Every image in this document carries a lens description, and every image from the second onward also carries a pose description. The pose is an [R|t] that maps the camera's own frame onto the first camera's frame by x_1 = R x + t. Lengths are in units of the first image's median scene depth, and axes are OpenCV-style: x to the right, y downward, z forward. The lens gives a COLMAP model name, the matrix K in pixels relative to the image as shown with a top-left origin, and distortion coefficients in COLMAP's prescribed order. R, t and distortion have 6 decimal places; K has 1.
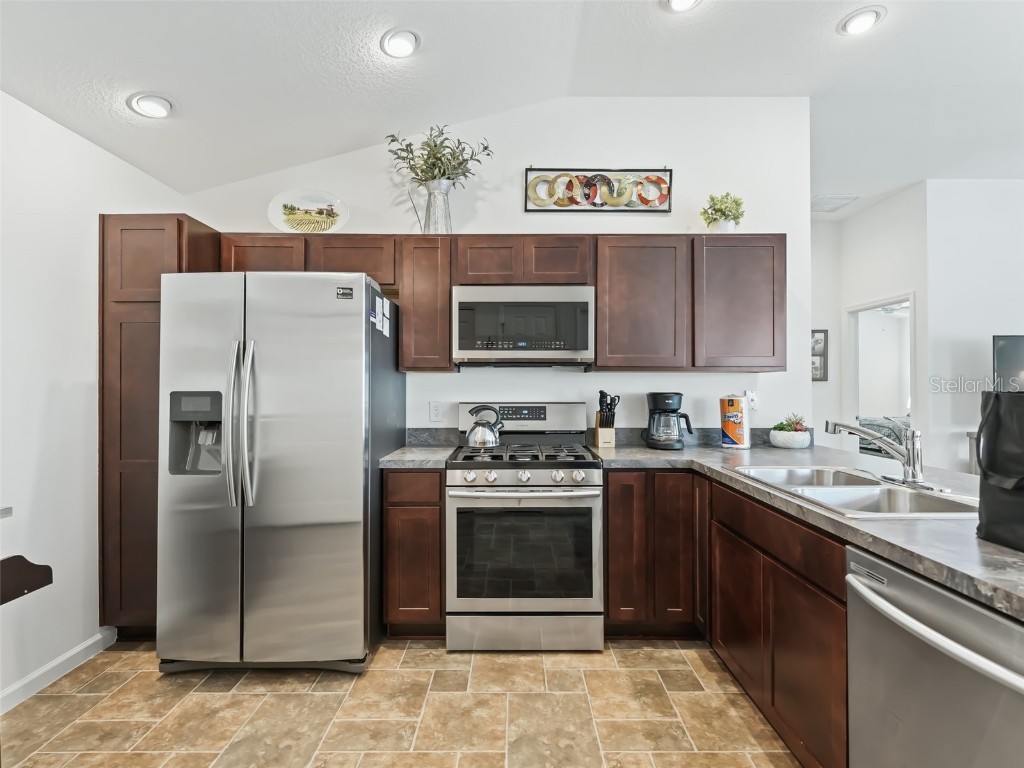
lens RADIAL K [[484.5, 0, 512.0], [0, 484.5, 384.0], [0, 0, 1]] dist [-0.002217, -0.000268]
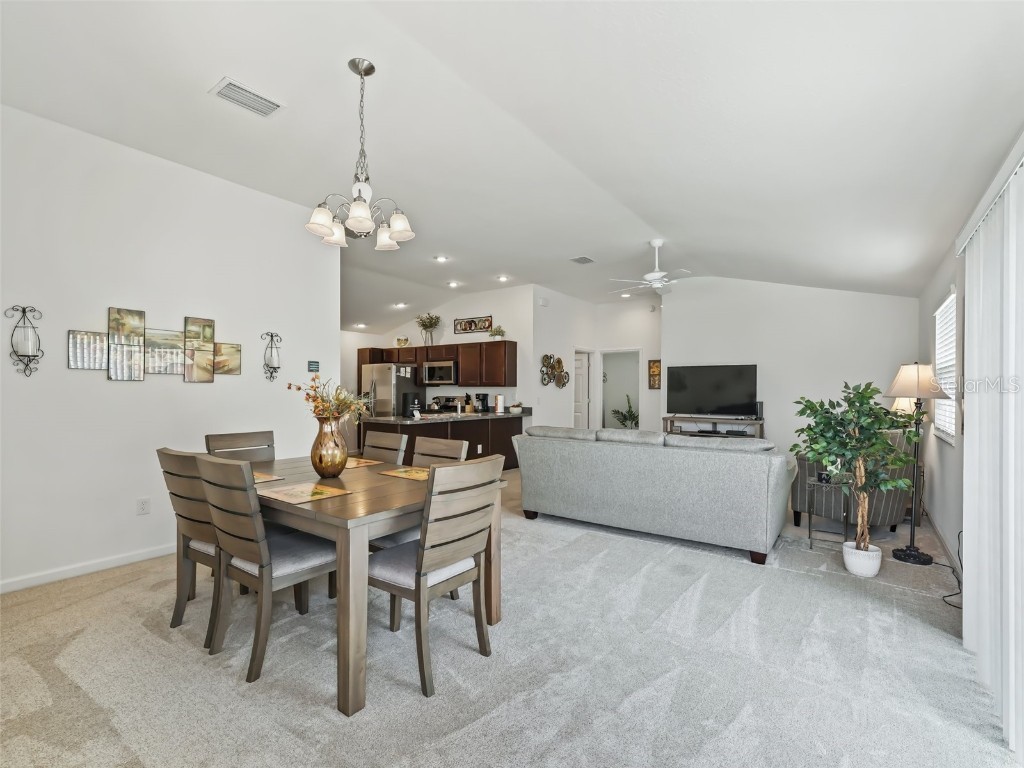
lens RADIAL K [[476.0, 0, 503.9], [0, 476.0, 382.2], [0, 0, 1]] dist [0.002246, -0.001045]
pose [[0.800614, -0.006988, -0.599139, 2.159329], [-0.001990, 0.999895, -0.014322, -0.011422], [0.599177, 0.012659, 0.800517, -1.257530]]
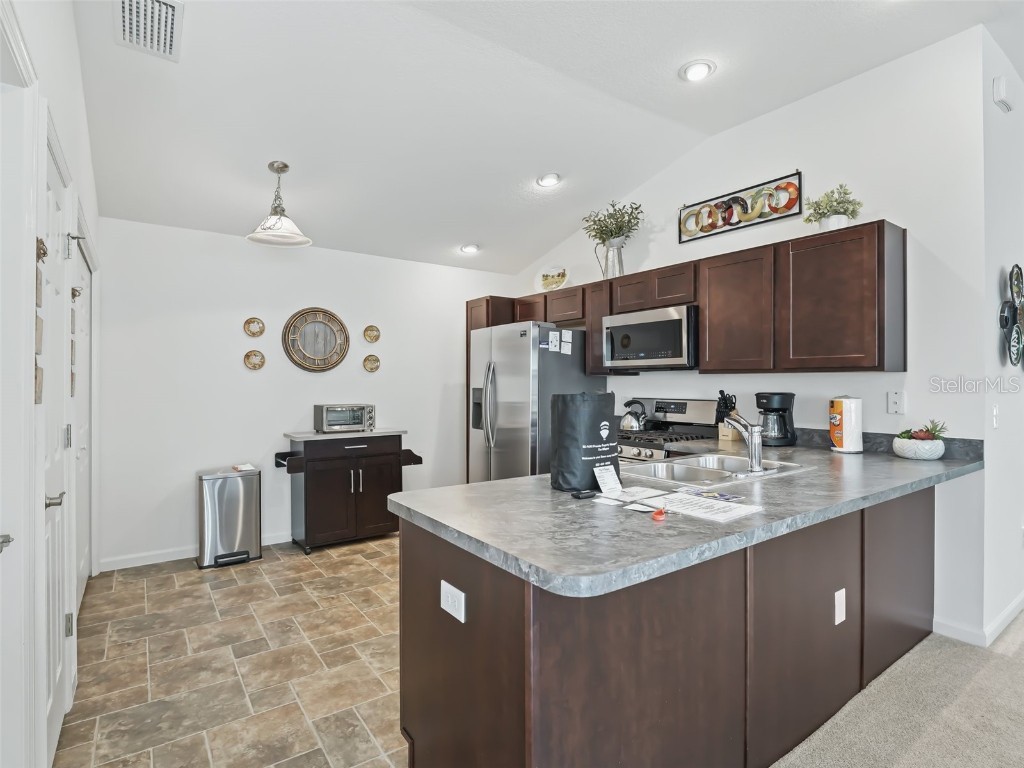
lens RADIAL K [[522.6, 0, 512.0], [0, 522.6, 384.0], [0, 0, 1]] dist [0.000410, -0.000094]
pose [[0.592017, 0.001874, -0.805923, 0.884293], [0.001972, 0.999991, 0.003774, -0.006686], [0.805923, -0.003823, 0.592008, -0.133451]]
